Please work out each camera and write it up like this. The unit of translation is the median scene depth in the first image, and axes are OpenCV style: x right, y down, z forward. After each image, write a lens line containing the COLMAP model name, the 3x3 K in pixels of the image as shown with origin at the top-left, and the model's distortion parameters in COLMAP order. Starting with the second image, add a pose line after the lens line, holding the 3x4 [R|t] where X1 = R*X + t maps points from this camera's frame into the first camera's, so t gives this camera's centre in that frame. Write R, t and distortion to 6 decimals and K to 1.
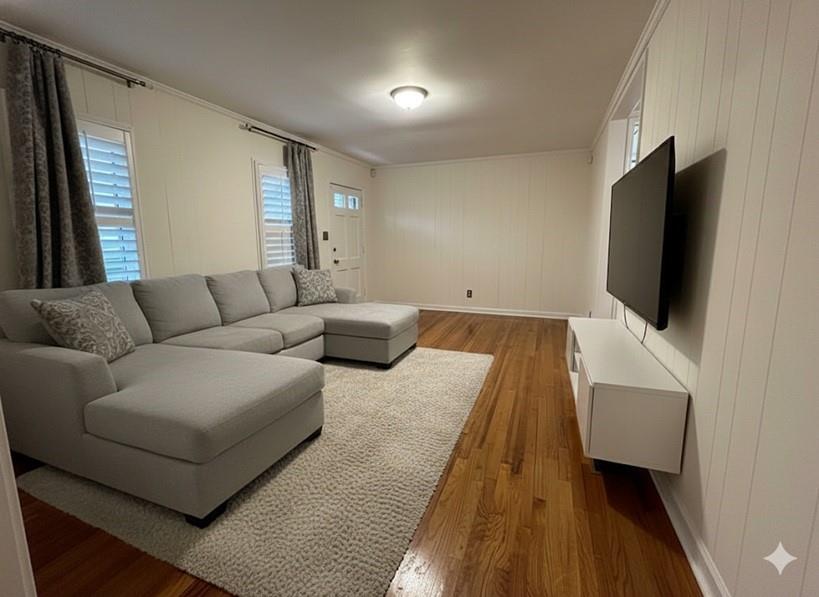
lens RADIAL K [[360.2, 0, 405.9], [0, 360.2, 284.8], [0, 0, 1]] dist [-0.002547, -0.000629]
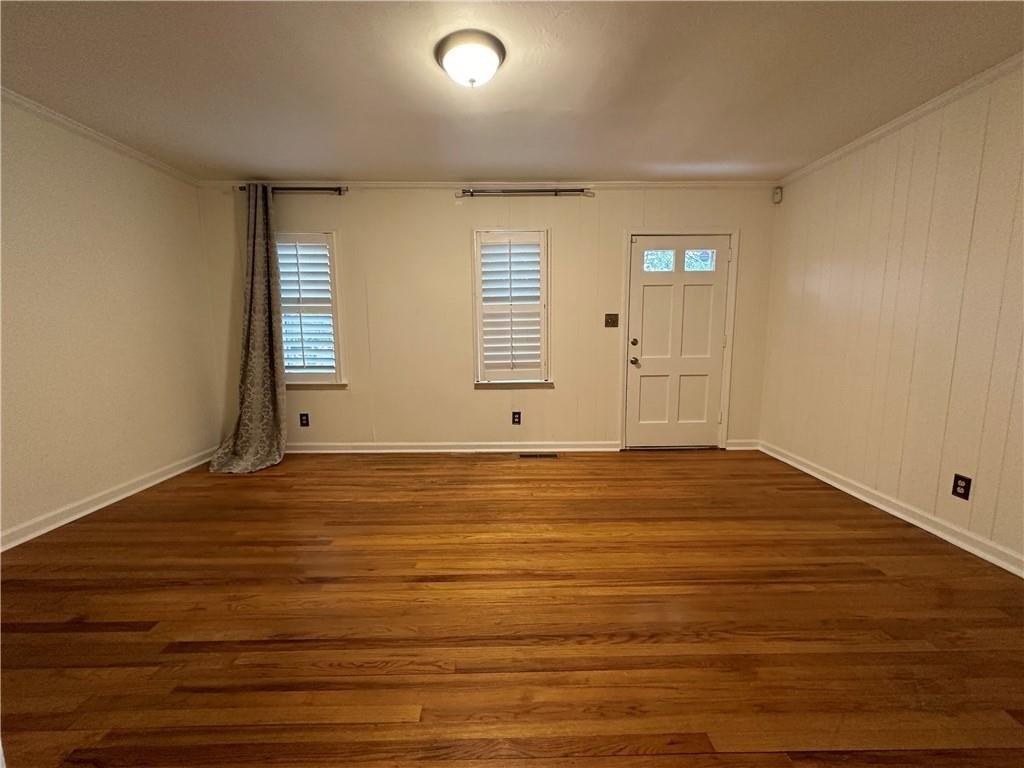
lens RADIAL K [[406.9, 0, 511.7], [0, 406.9, 382.9], [0, 0, 1]] dist [0.000745, 0.000054]
pose [[0.382061, 0.158656, -0.910416, 0.403646], [-0.121513, 0.985224, 0.120699, -0.084781], [0.916114, 0.064513, 0.395694, 0.527743]]
